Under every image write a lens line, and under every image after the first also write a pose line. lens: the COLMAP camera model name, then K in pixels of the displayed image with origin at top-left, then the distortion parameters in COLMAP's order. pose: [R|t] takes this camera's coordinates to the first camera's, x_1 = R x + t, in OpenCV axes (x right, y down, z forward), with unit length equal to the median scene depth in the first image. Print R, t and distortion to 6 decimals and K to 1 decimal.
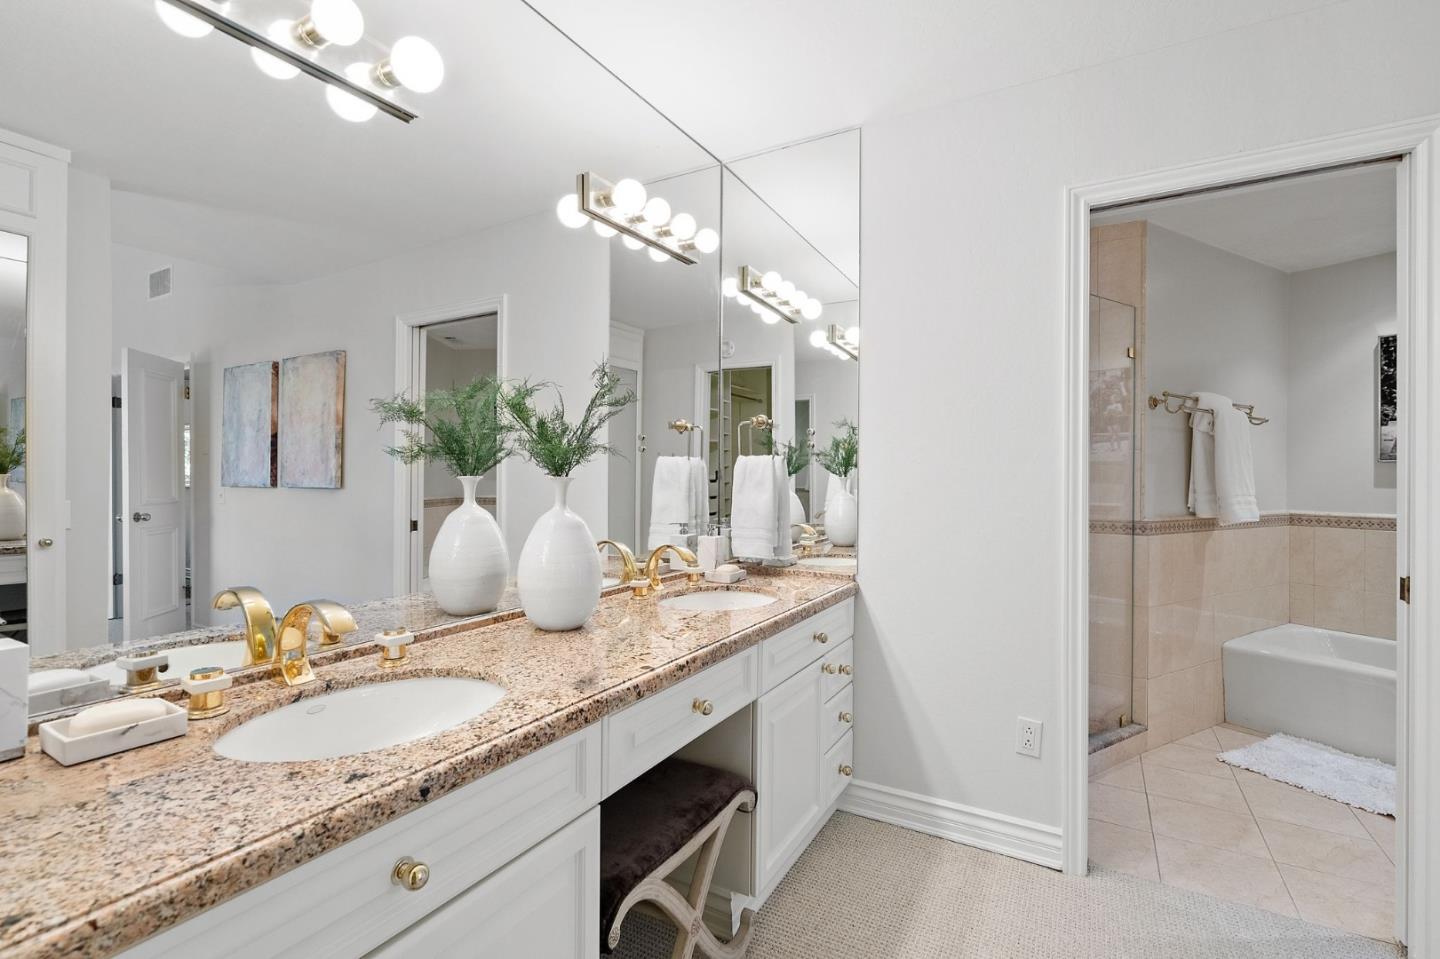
lens RADIAL K [[649.1, 0, 718.4], [0, 649.1, 475.3], [0, 0, 1]] dist [-0.000532, 0.000012]
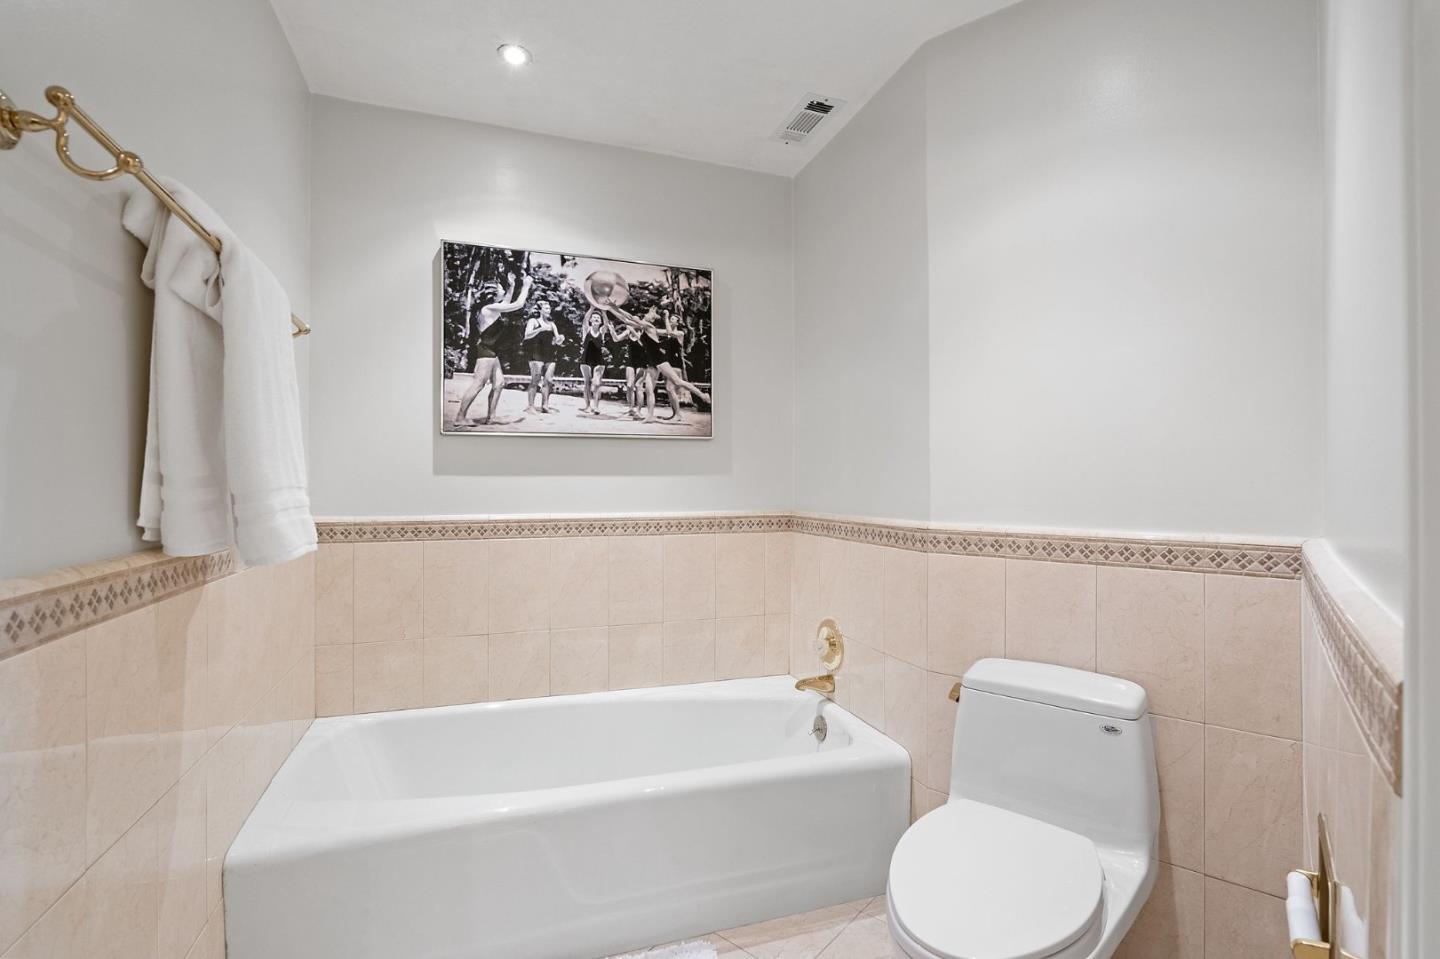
lens RADIAL K [[649.1, 0, 718.4], [0, 649.1, 475.3], [0, 0, 1]] dist [-0.000532, 0.000012]
pose [[0.162821, 0.000962, 0.986655, 0.435241], [0.005467, 0.999983, -0.001877, 0.023891], [-0.986640, 0.005699, 0.162813, 0.638659]]
